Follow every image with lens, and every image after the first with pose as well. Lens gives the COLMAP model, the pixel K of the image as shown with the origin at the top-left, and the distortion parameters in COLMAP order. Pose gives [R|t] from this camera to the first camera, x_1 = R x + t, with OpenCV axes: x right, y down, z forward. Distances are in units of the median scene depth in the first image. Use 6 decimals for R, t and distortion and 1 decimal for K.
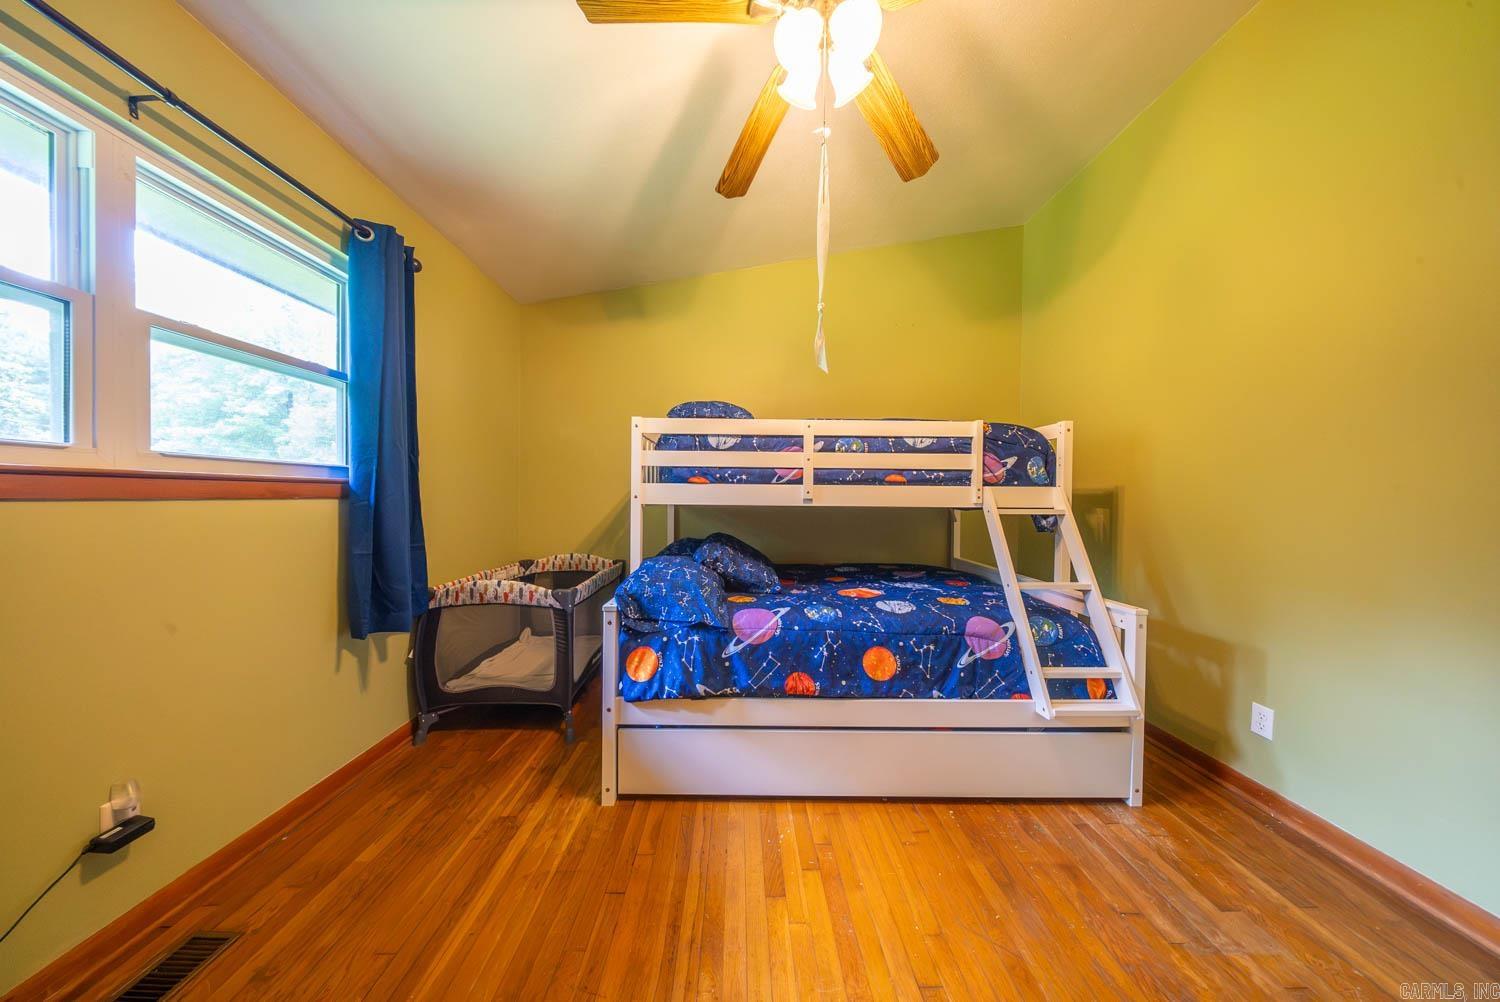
lens RADIAL K [[442.5, 0, 748.2], [0, 442.5, 502.5], [0, 0, 1]] dist [0.003610, -0.001722]
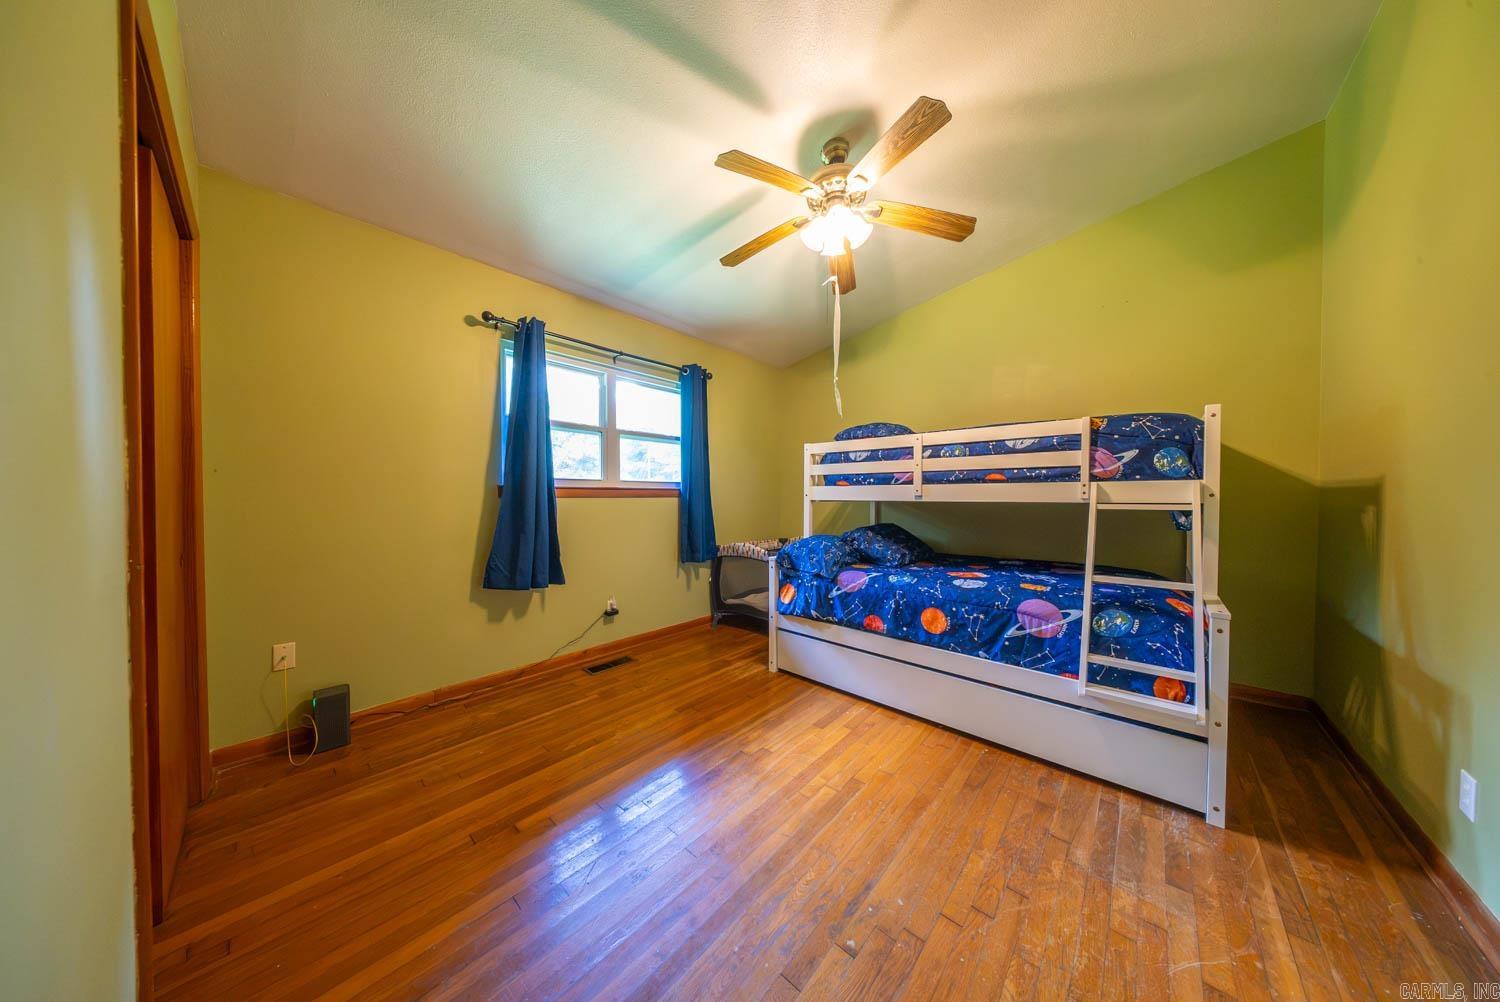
lens RADIAL K [[442.5, 0, 747.6], [0, 442.5, 504.0], [0, 0, 1]] dist [0.003610, -0.001722]
pose [[0.730560, 0.004202, -0.682835, 0.783562], [-0.002296, 0.999991, 0.003698, 0.015146], [0.682844, -0.001134, 0.730563, -0.332043]]
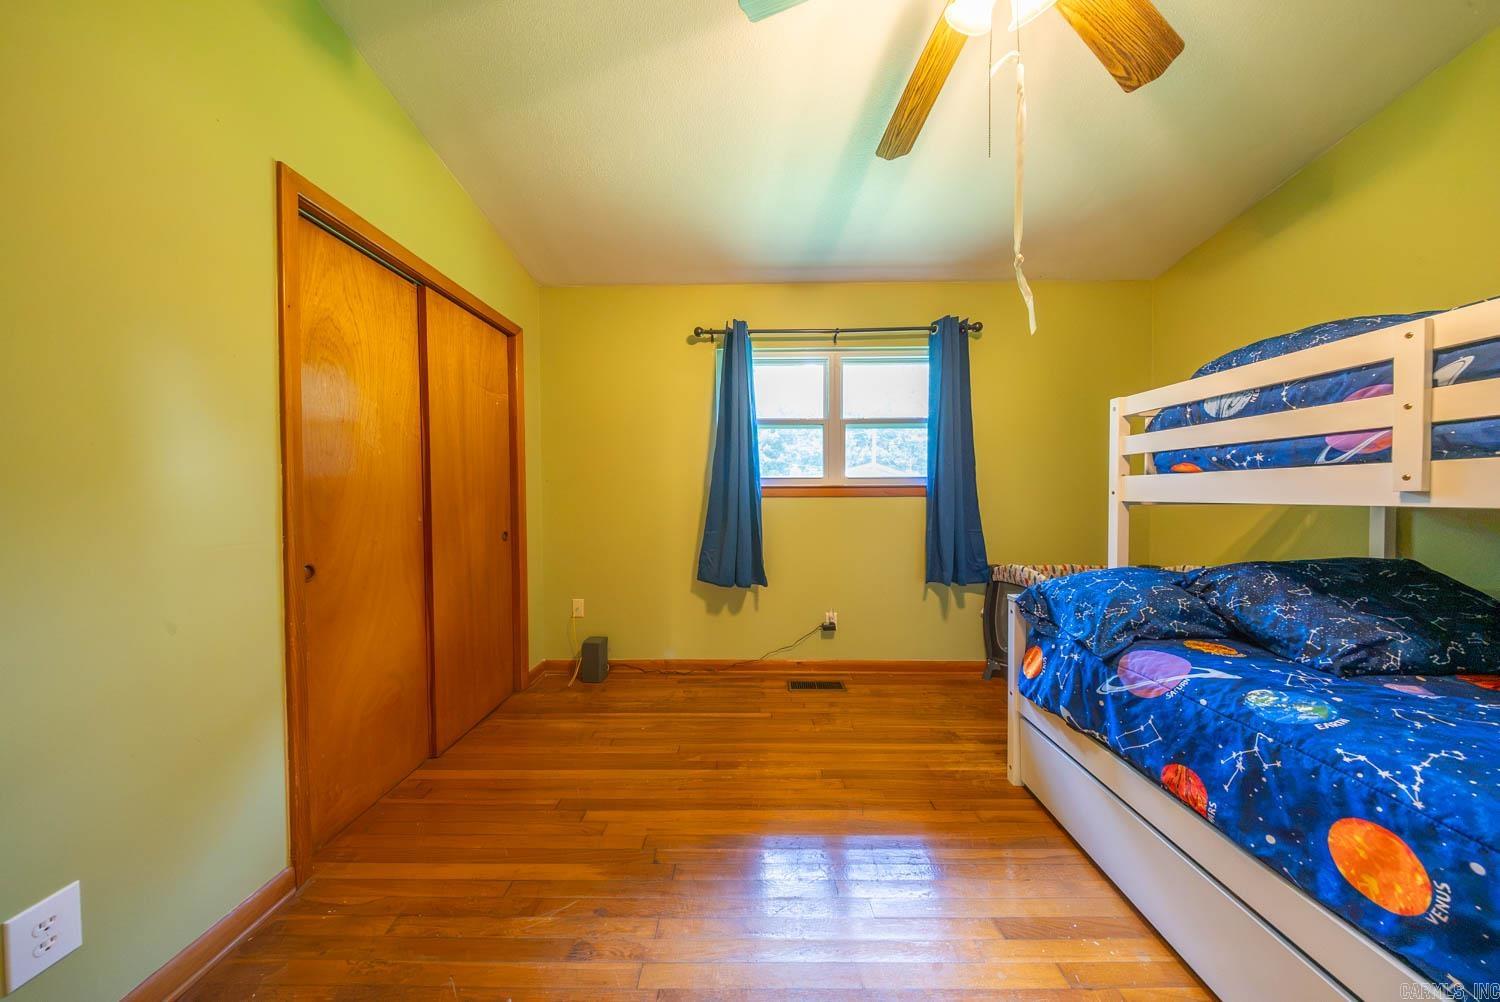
lens RADIAL K [[442.5, 0, 744.9], [0, 442.5, 503.1], [0, 0, 1]] dist [0.003610, -0.001722]
pose [[-0.037763, 0.009556, -0.999241, 0.750556], [-0.005692, 0.999936, 0.009778, 0.003726], [0.999271, 0.006056, -0.037706, 0.384327]]
